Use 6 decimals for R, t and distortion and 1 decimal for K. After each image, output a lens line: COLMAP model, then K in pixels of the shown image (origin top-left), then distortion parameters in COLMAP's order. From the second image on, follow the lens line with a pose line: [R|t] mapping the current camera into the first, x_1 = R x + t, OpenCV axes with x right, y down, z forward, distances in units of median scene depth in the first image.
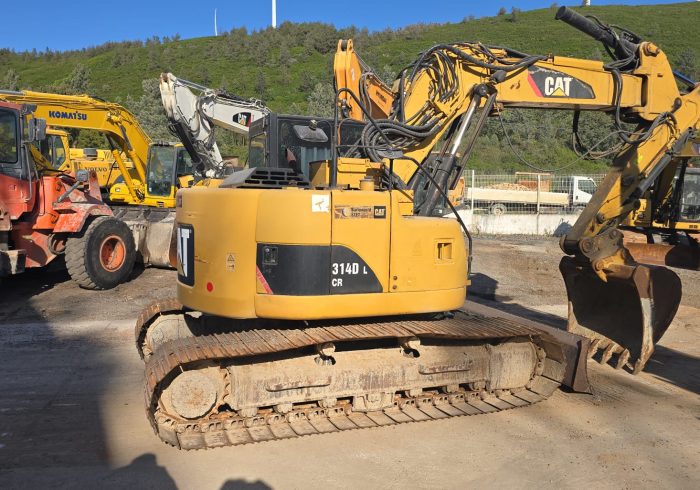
lens RADIAL K [[613.4, 0, 350.3], [0, 613.4, 246.9], [0, 0, 1]] dist [0.032596, -0.021101]
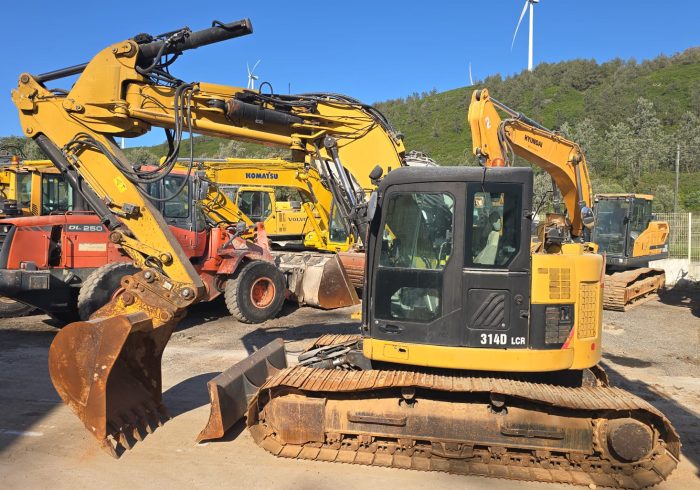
lens RADIAL K [[613.4, 0, 351.0], [0, 613.4, 246.9], [0, 0, 1]] dist [0.032596, -0.021101]
pose [[0.893155, 0.006978, -0.449694, 0.221671], [-0.037777, 0.997510, -0.059550, -0.010243], [0.448159, 0.070176, 0.891195, 0.022343]]
